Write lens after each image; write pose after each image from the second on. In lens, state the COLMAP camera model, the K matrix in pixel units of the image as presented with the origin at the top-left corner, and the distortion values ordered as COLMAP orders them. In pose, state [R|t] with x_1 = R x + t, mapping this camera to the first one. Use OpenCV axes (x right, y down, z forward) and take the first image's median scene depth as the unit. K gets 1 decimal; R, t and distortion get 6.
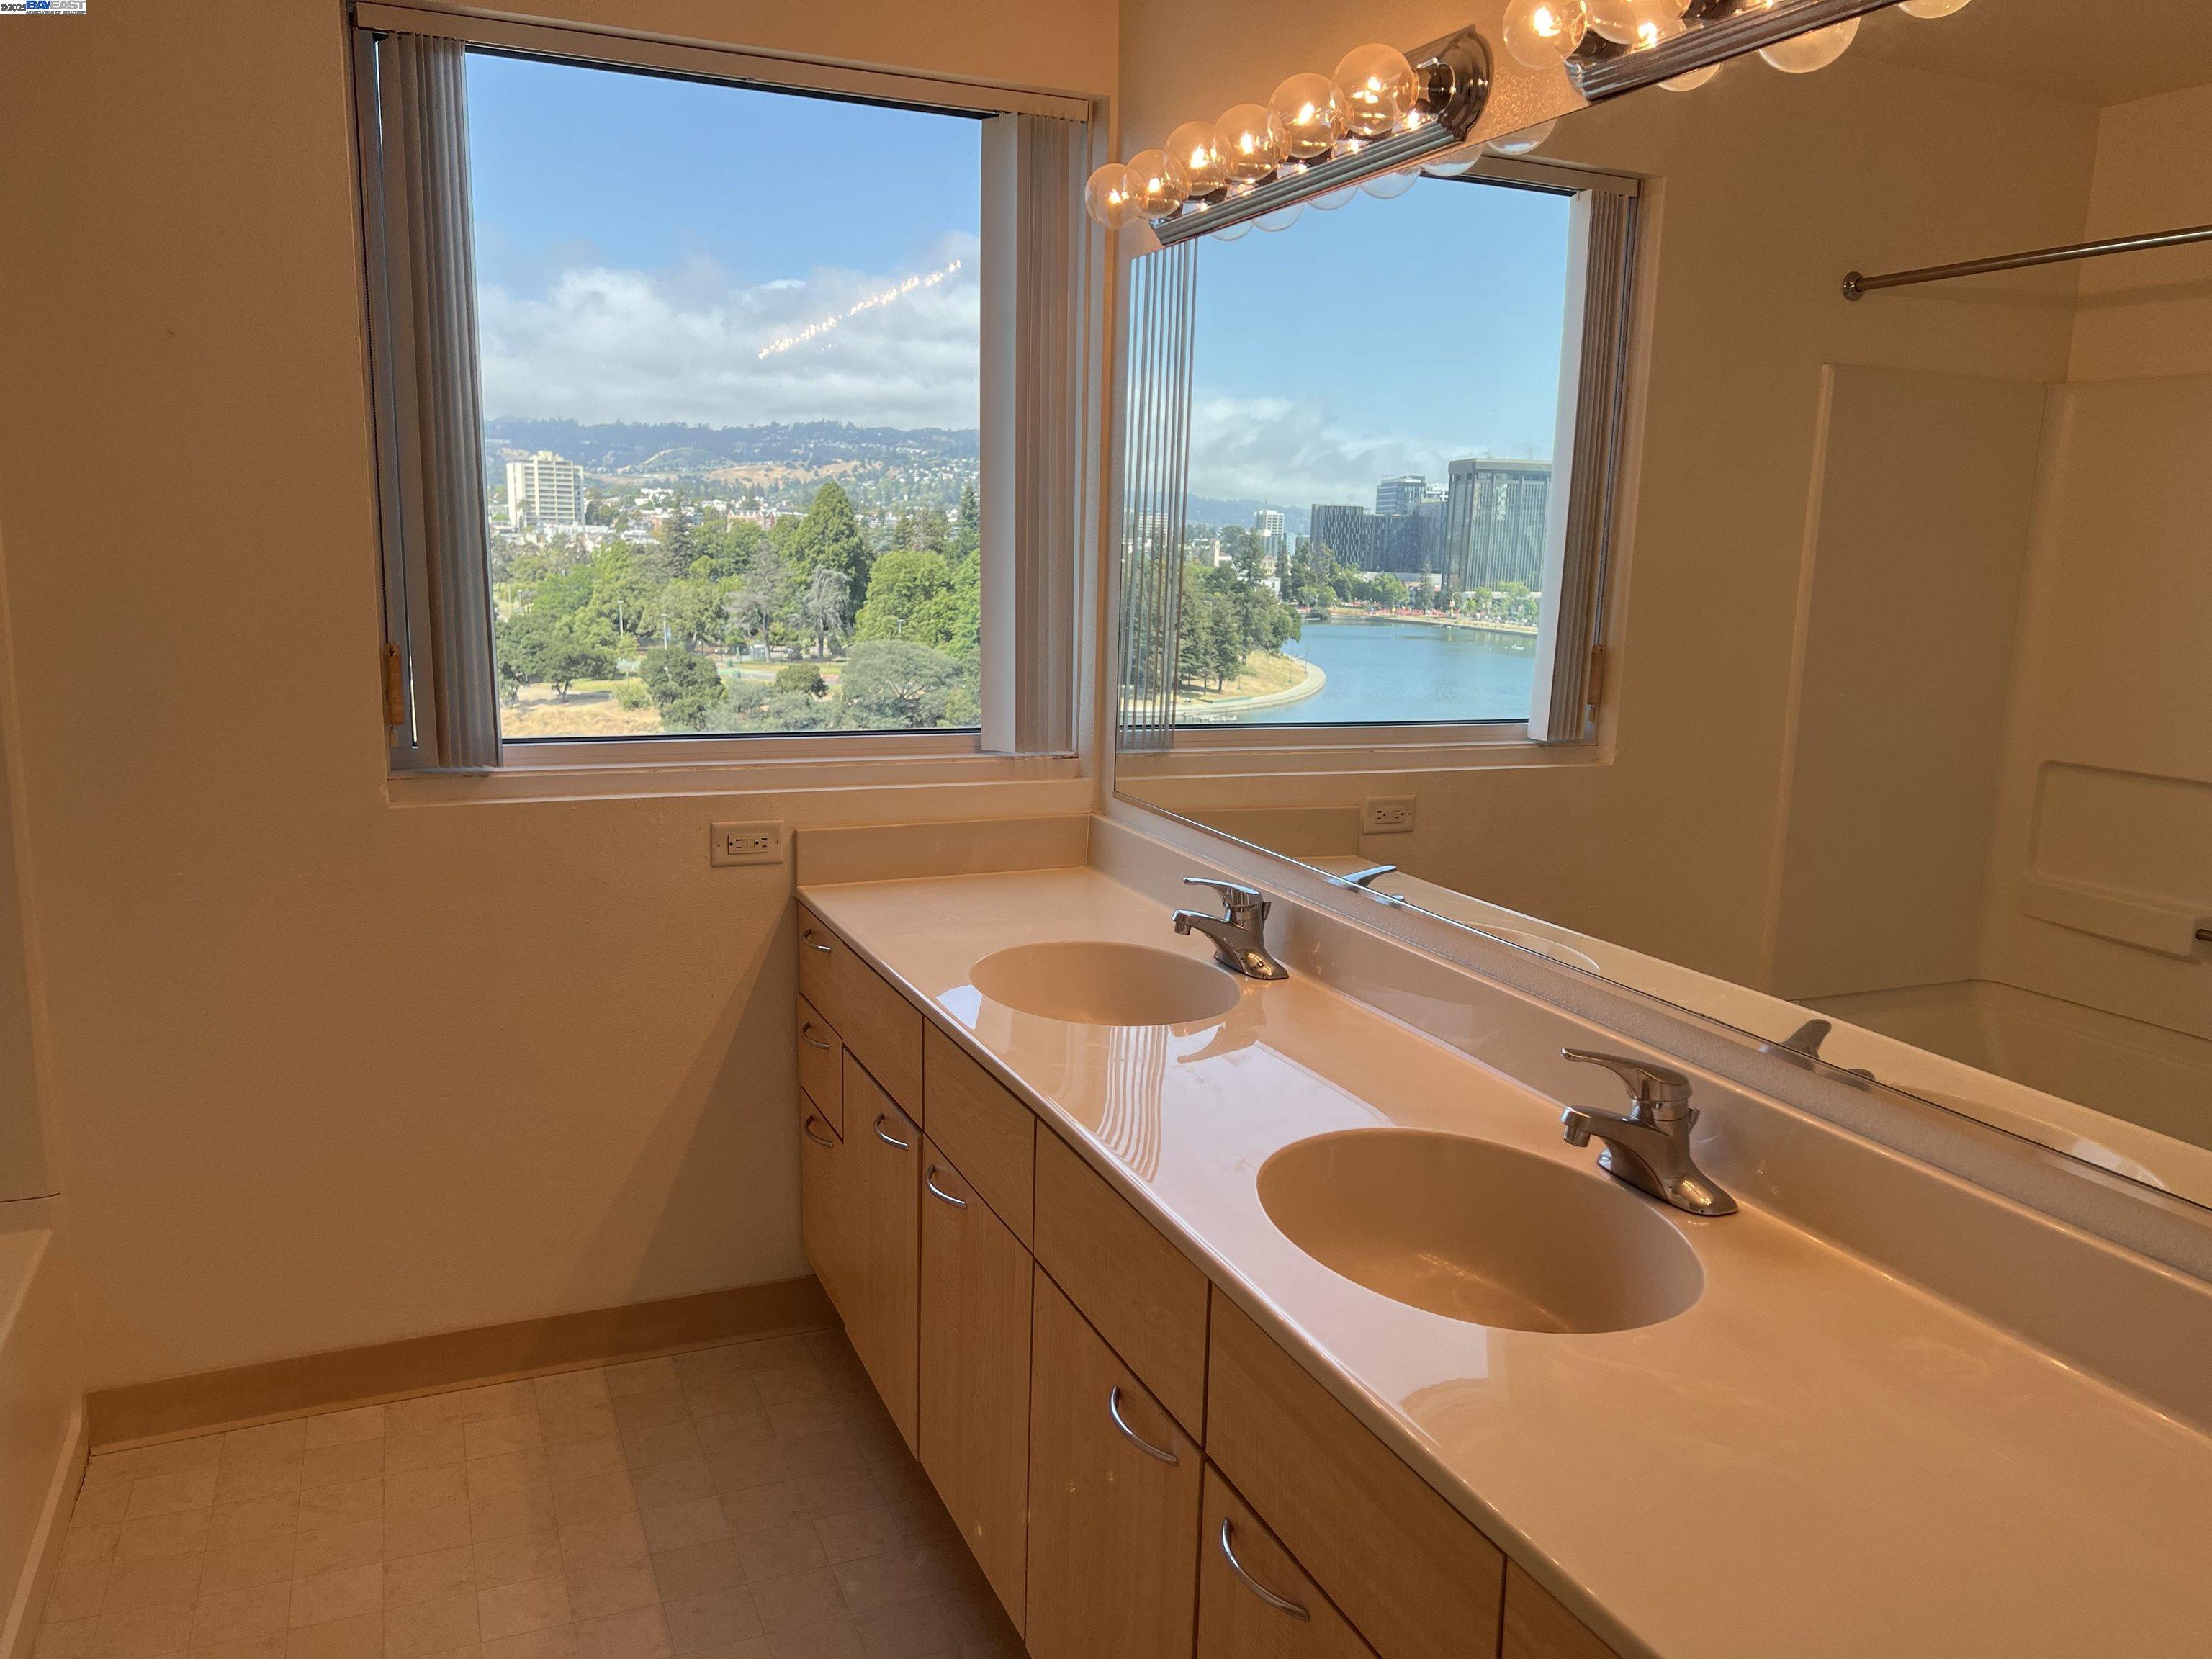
lens RADIAL K [[1684.3, 0, 1105.1], [0, 1684.3, 854.6], [0, 0, 1]] dist [0.004781, -0.000871]
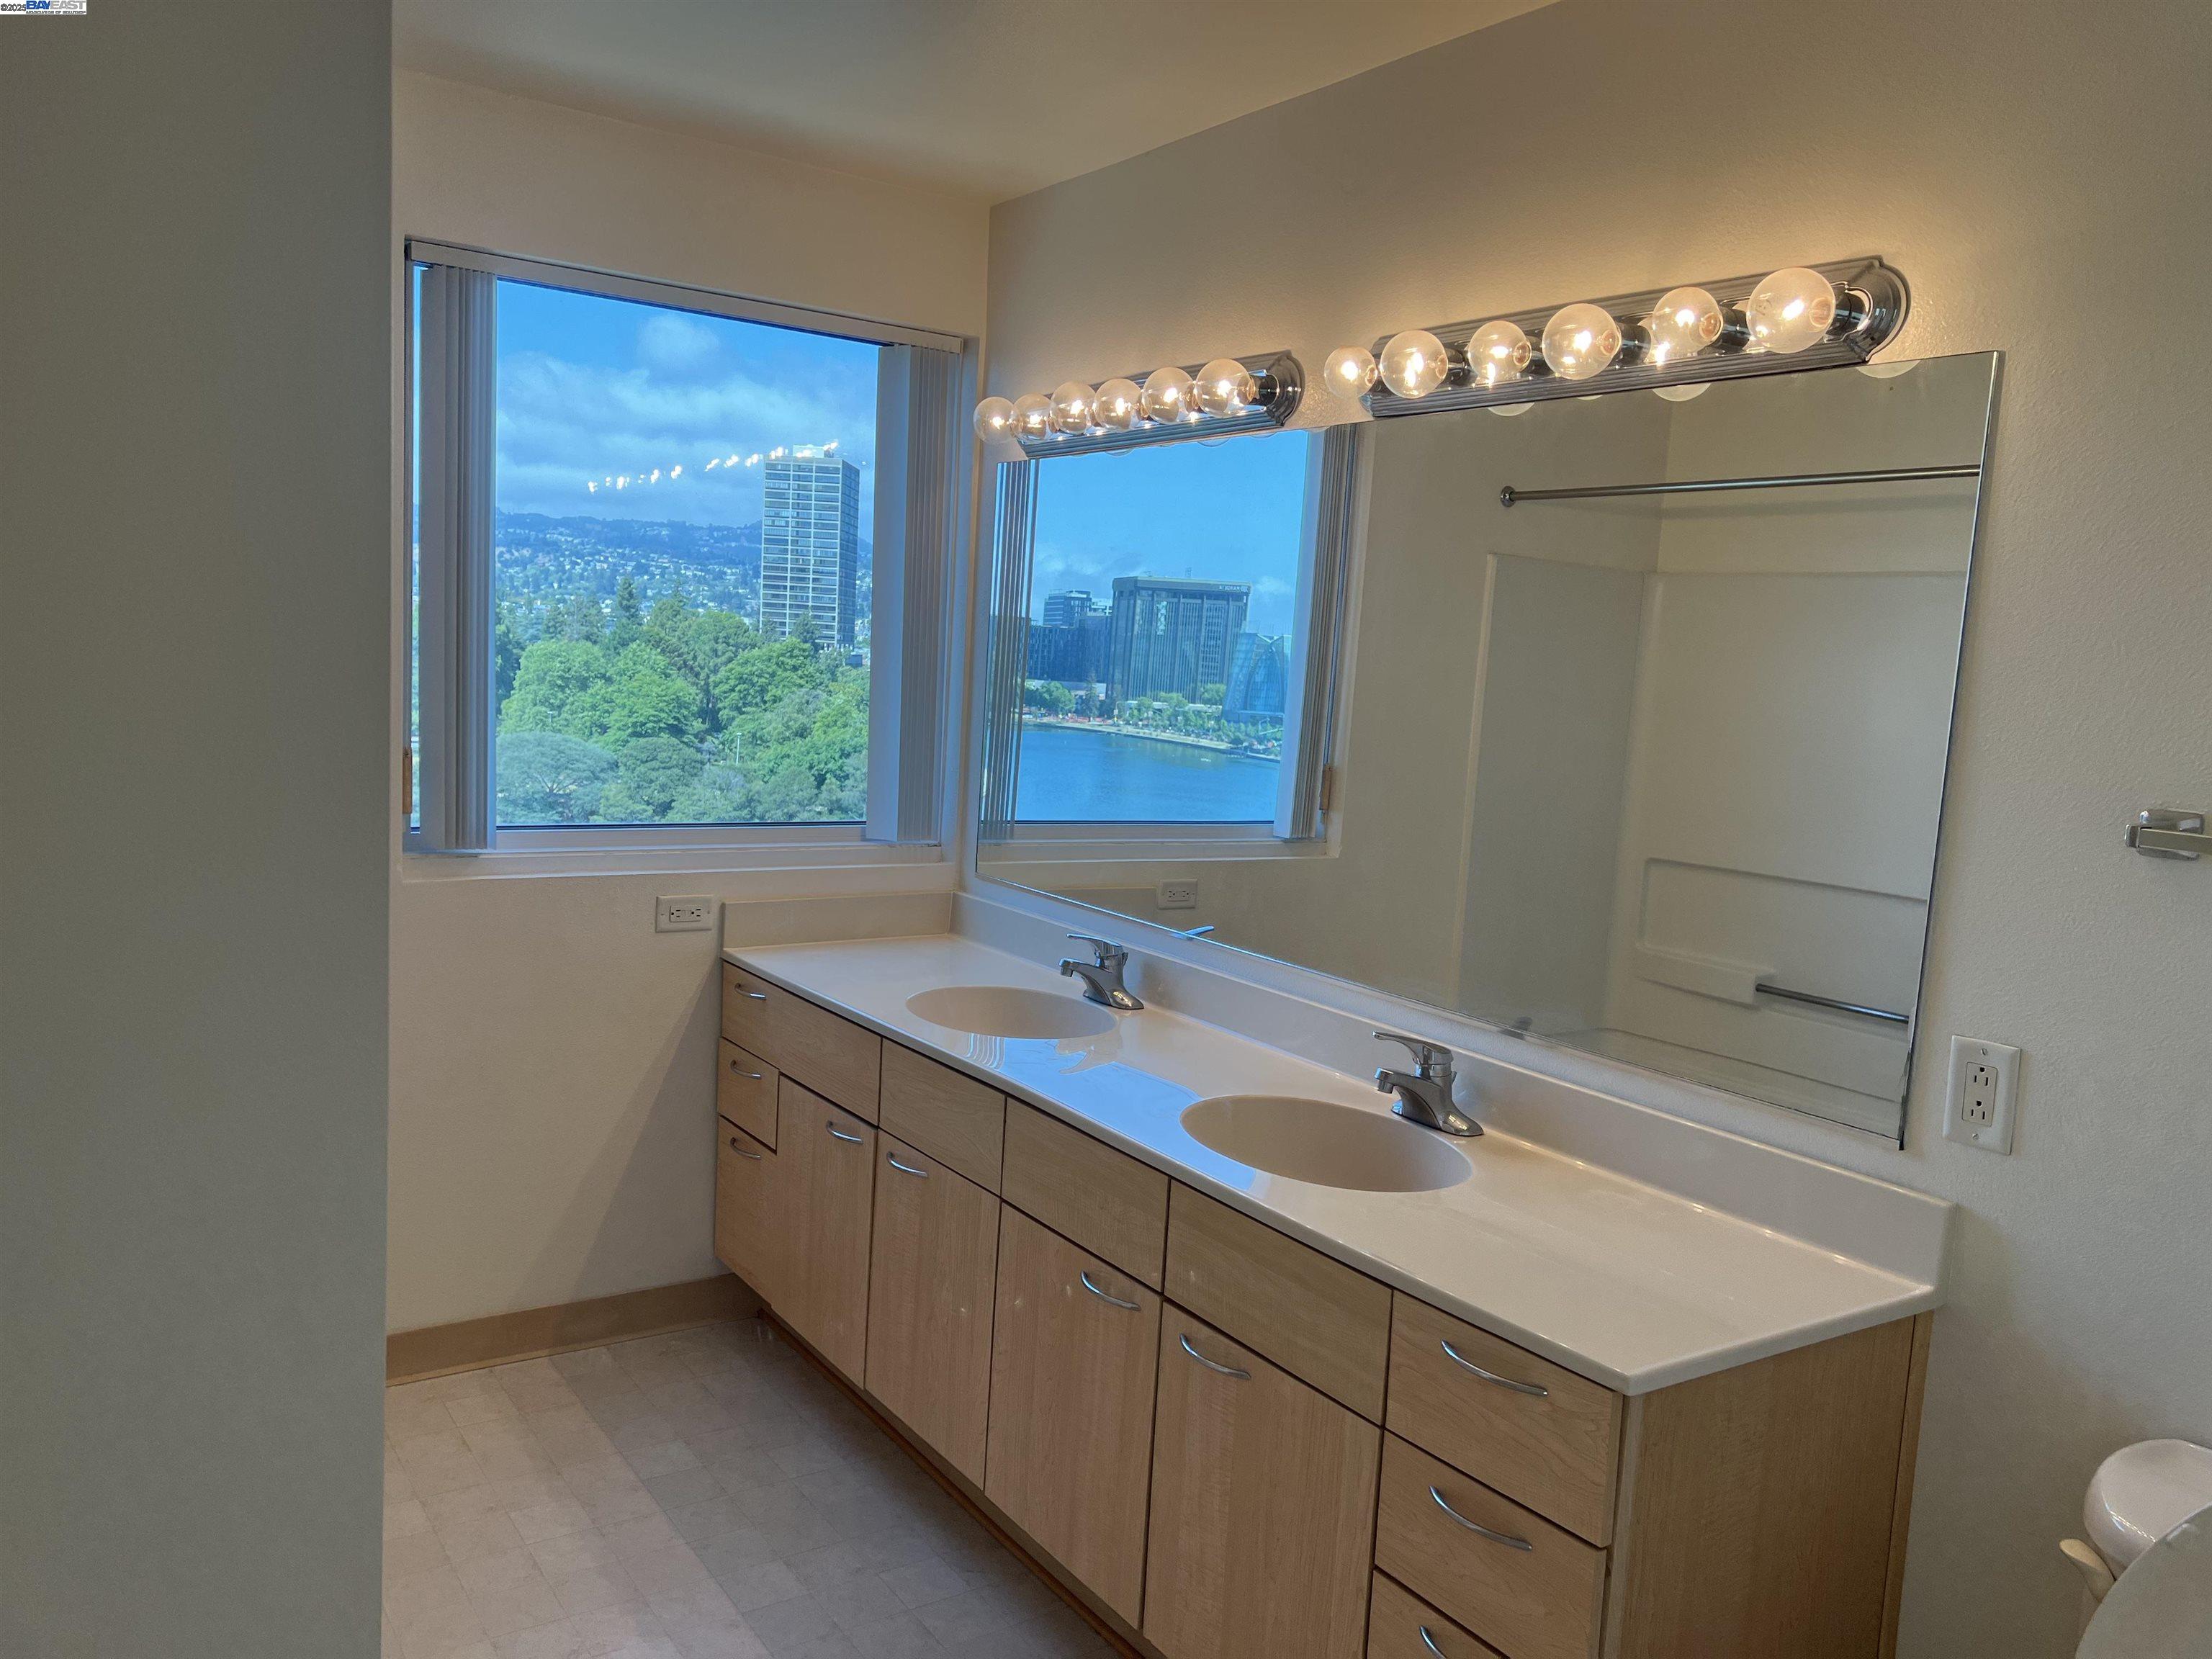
lens RADIAL K [[1664.5, 0, 1117.0], [0, 1664.5, 858.0], [0, 0, 1]] dist [0.093703, -0.242899]
pose [[0.978910, 0.007736, 0.204145, -0.143218], [0.004042, 0.998354, -0.057214, 0.022664], [-0.204252, 0.056832, 0.977267, -0.240020]]
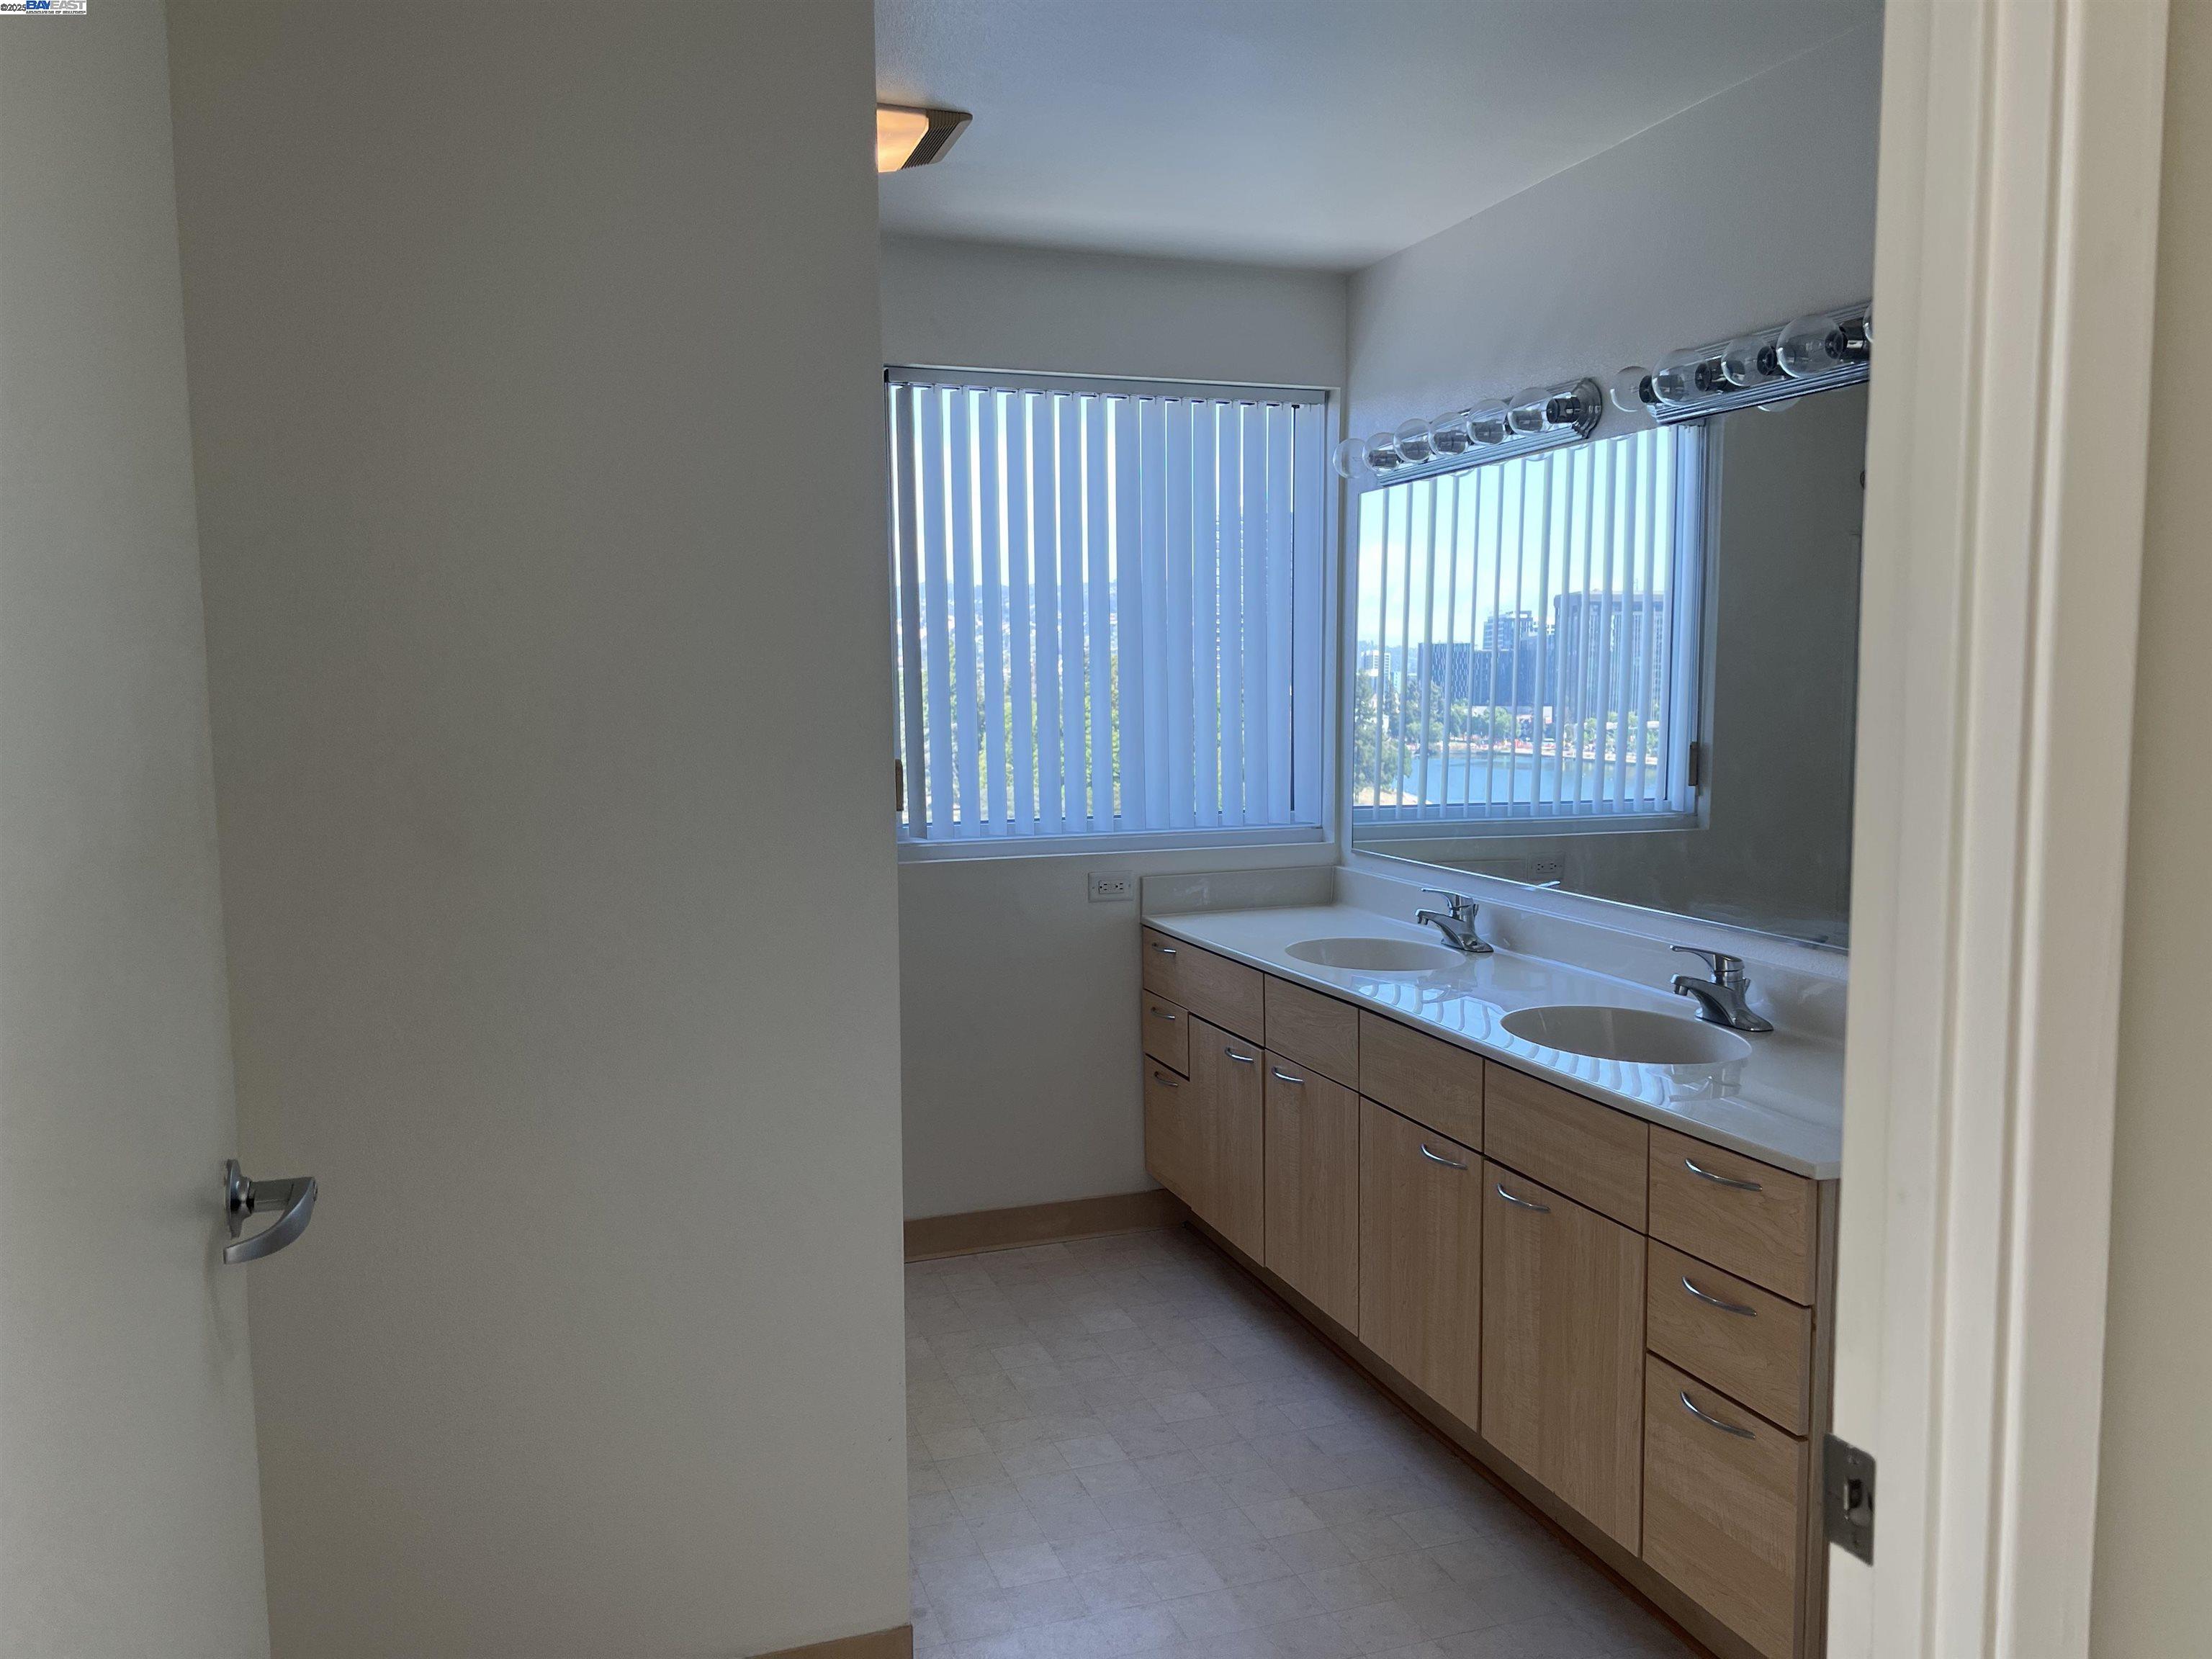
lens RADIAL K [[1671.0, 0, 1096.0], [0, 1671.0, 848.9], [0, 0, 1]] dist [0.092521, -0.124017]
pose [[0.997075, -0.027120, -0.071458, -0.111385], [0.020729, 0.995842, -0.088703, 0.084132], [0.073567, 0.086962, 0.993492, -0.450775]]
